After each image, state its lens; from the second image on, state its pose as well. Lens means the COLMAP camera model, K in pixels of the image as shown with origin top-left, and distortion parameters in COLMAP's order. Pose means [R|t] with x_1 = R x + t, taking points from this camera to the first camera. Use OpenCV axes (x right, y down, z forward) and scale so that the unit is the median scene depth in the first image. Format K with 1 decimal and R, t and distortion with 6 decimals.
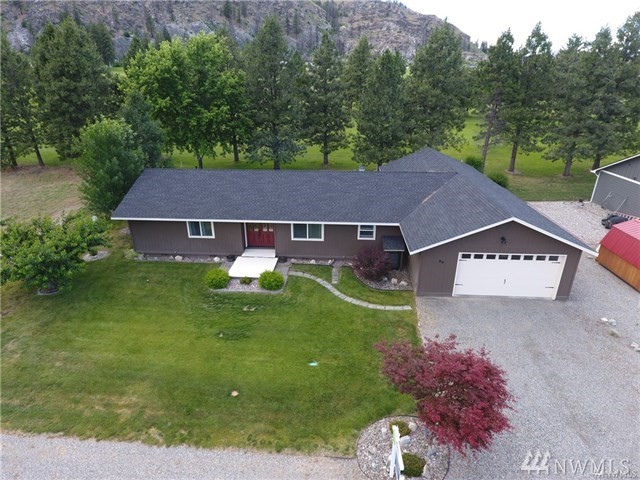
lens RADIAL K [[371.5, 0, 318.0], [0, 371.5, 237.5], [0, 0, 1]] dist [-0.004801, -0.000497]
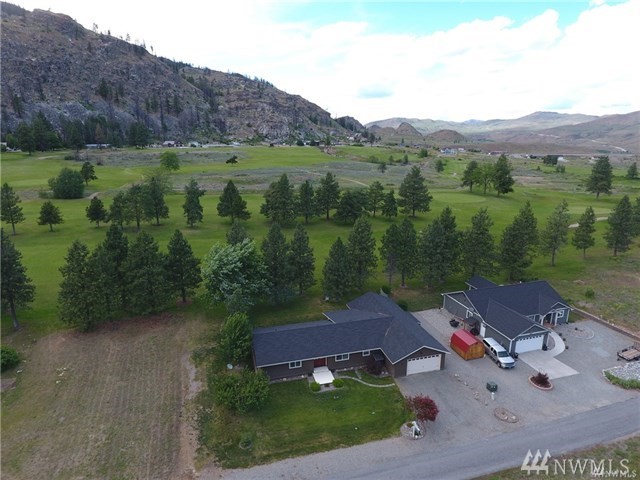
lens RADIAL K [[371.5, 0, 318.0], [0, 371.5, 237.5], [0, 0, 1]] dist [-0.004801, -0.000497]
pose [[0.946951, -0.079959, 0.311273, -0.795333], [0.124057, 0.984430, -0.124528, -0.455314], [-0.296469, 0.156537, 0.942126, -1.181001]]
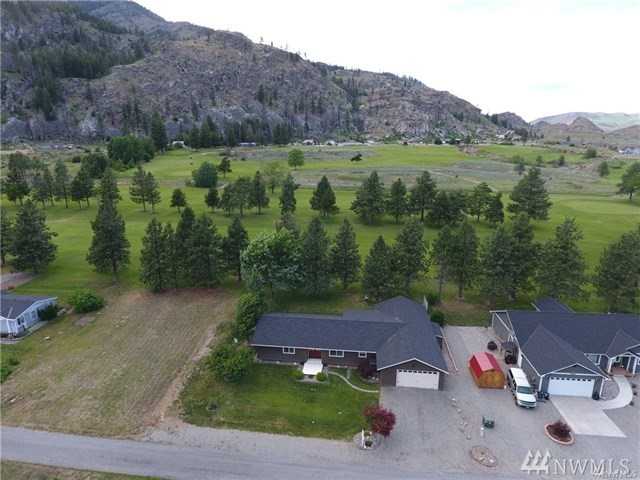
lens RADIAL K [[371.5, 0, 318.0], [0, 371.5, 237.5], [0, 0, 1]] dist [-0.004801, -0.000497]
pose [[0.998479, 0.011296, -0.053957, -0.025416], [-0.018858, 0.989720, -0.141772, -0.375216], [0.051801, 0.142574, 0.988428, -1.296503]]
